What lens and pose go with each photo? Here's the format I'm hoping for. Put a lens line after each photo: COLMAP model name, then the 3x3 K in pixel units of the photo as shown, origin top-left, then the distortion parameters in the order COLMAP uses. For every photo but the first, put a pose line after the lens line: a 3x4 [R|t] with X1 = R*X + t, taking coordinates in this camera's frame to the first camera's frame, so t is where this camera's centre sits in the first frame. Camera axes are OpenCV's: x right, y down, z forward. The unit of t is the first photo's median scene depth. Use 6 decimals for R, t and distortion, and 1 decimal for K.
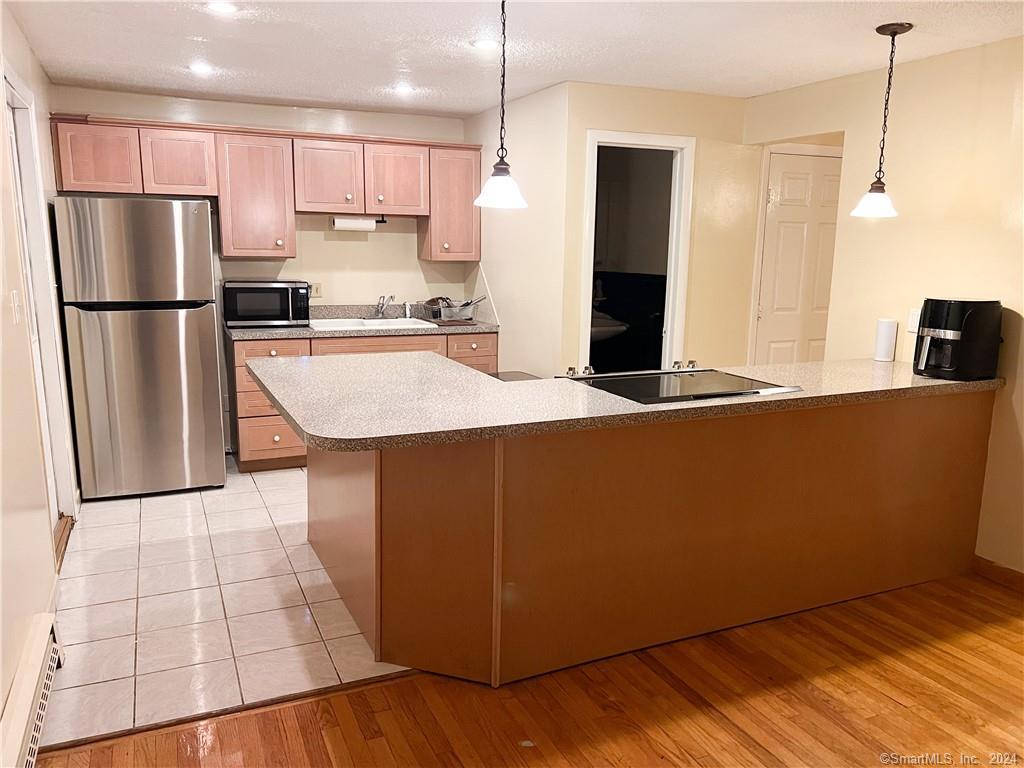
lens RADIAL K [[771.8, 0, 510.7], [0, 771.8, 391.9], [0, 0, 1]] dist [0.069590, -0.086679]
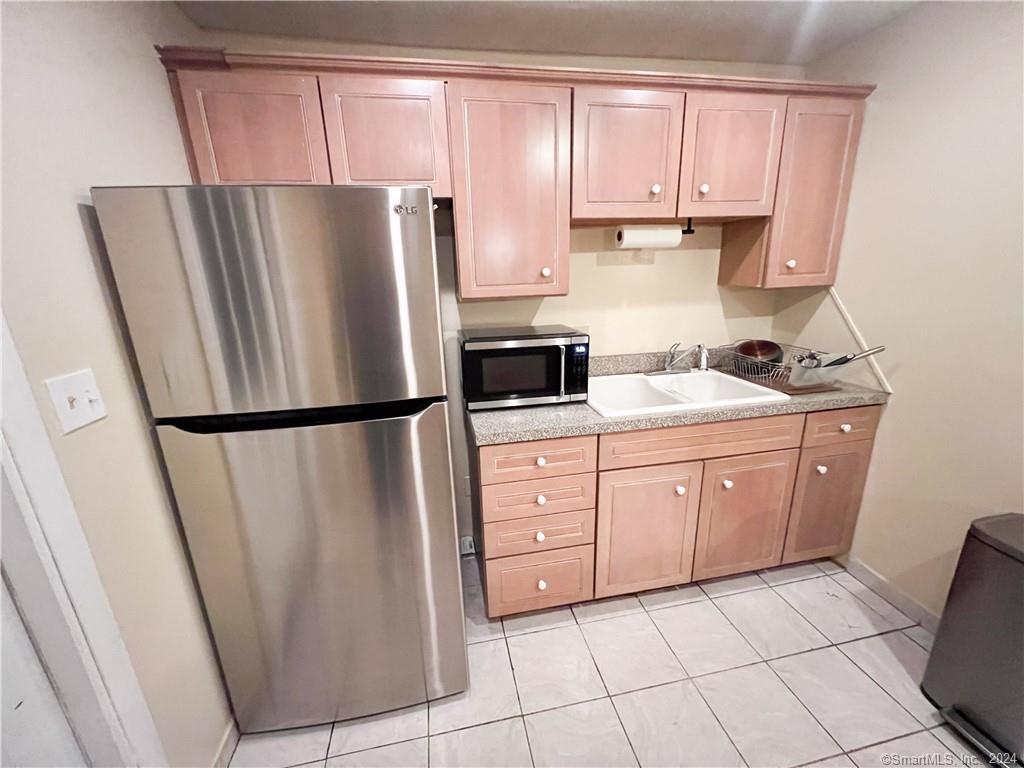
lens RADIAL K [[411.3, 0, 512.0], [0, 411.3, 384.0], [0, 0, 1]] dist [0.000197, 0.000090]
pose [[0.971711, 0.017494, -0.235526, -0.288429], [0.001733, 0.996698, 0.081181, -0.152666], [0.236169, -0.079292, 0.968472, 0.787964]]
